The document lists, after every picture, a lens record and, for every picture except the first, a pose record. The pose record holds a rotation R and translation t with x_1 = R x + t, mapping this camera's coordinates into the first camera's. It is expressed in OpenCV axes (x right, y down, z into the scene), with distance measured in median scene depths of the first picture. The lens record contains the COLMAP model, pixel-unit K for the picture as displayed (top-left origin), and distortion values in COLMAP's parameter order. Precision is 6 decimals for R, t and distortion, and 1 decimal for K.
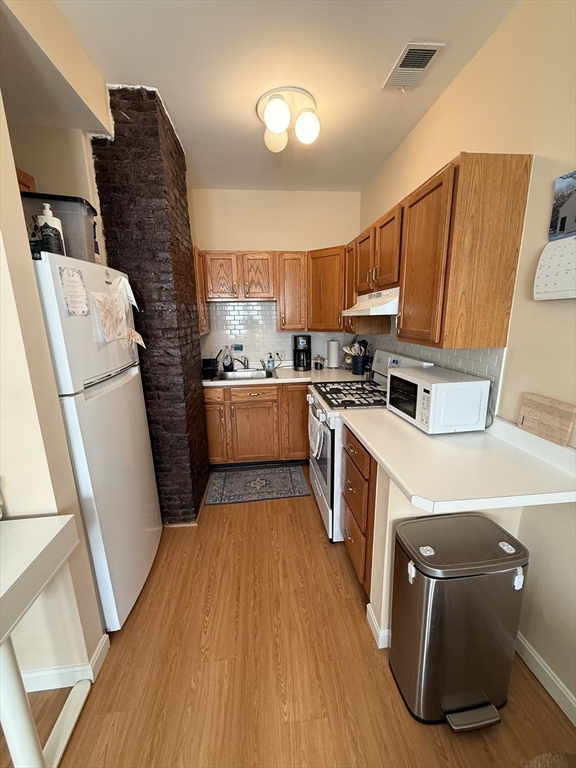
lens RADIAL K [[306.3, 0, 287.2], [0, 306.3, 381.5], [0, 0, 1]] dist [-0.004102, 0.000685]
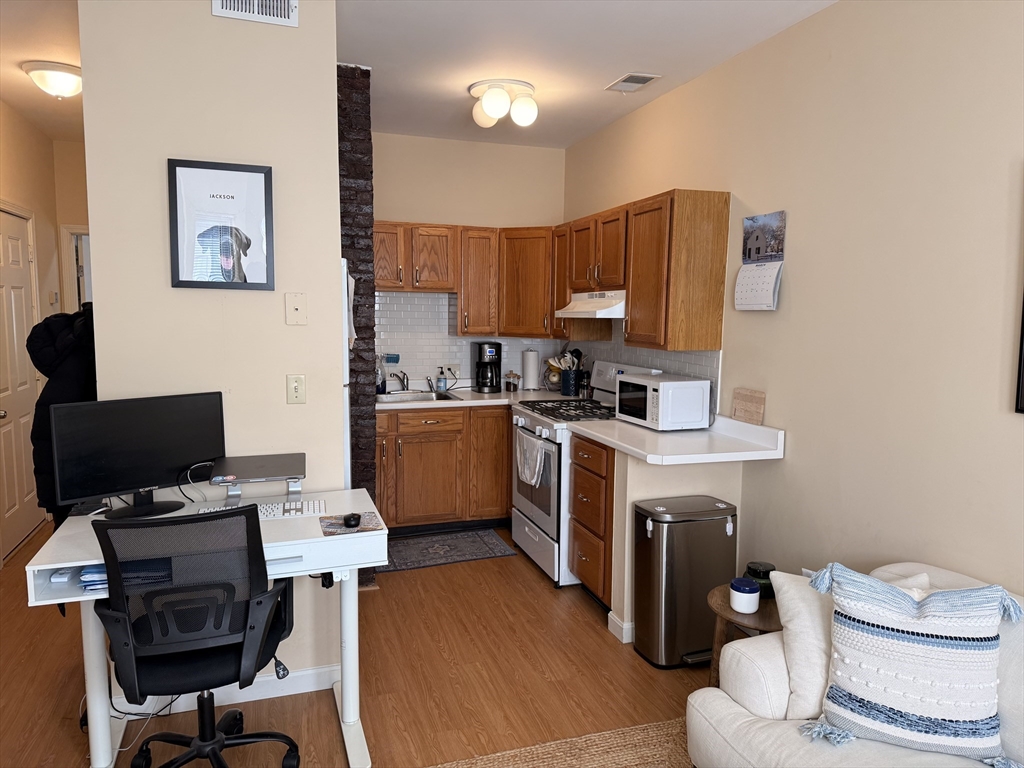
lens RADIAL K [[719.0, 0, 508.6], [0, 719.0, 380.5], [0, 0, 1]] dist [0.101635, -0.003312]
pose [[0.976555, 0.006897, 0.215156, -0.488789], [0.017214, 0.993784, -0.109988, 0.221439], [-0.214577, 0.111113, 0.970366, -1.114293]]
